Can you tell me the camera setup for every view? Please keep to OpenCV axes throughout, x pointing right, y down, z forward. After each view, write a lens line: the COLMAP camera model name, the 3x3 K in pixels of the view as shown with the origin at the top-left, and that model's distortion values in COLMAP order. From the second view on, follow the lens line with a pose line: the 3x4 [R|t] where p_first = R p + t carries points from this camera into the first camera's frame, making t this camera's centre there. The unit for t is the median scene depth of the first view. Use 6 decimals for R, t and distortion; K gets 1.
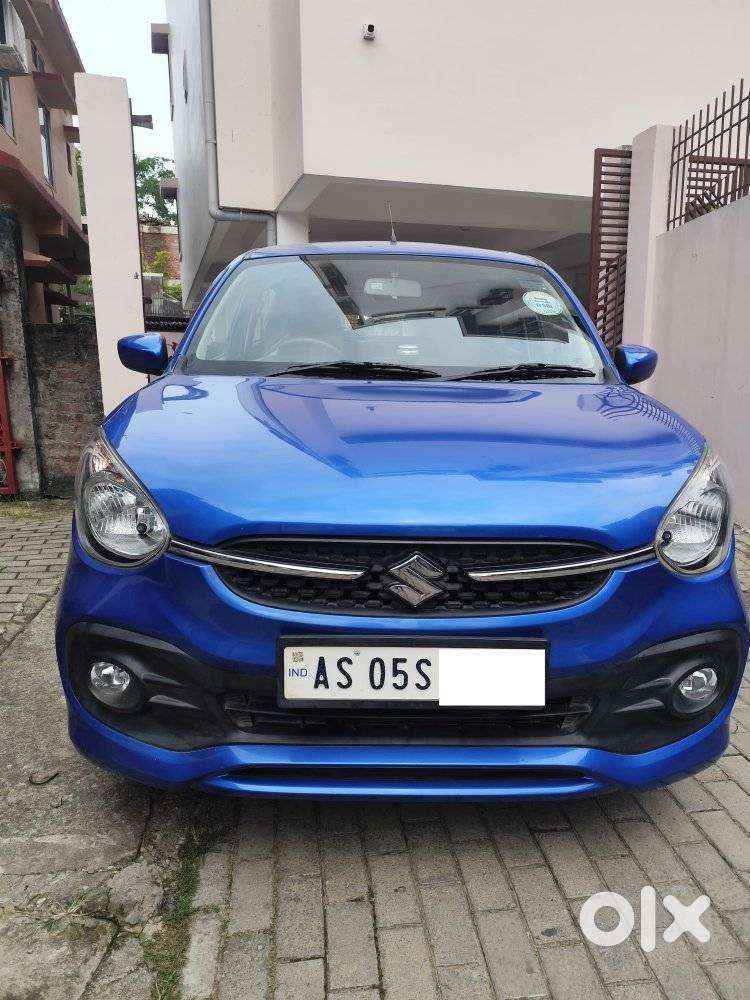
lens RADIAL K [[683.2, 0, 379.3], [0, 683.2, 498.4], [0, 0, 1]] dist [0.025605, -0.027884]
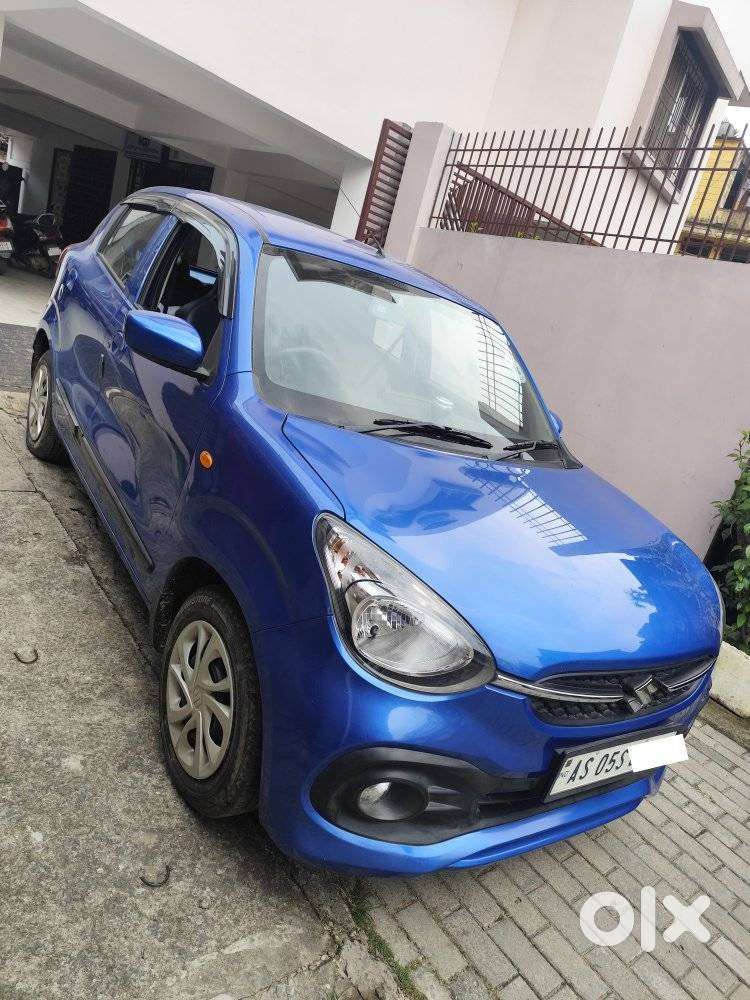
lens RADIAL K [[685.2, 0, 375.0], [0, 685.2, 500.0], [0, 0, 1]] dist [0.018674, -0.022460]
pose [[0.806474, 0.065972, 0.587578, -1.005688], [-0.168799, 0.978088, 0.121866, -0.277207], [-0.566663, -0.197465, 0.799938, 0.276283]]
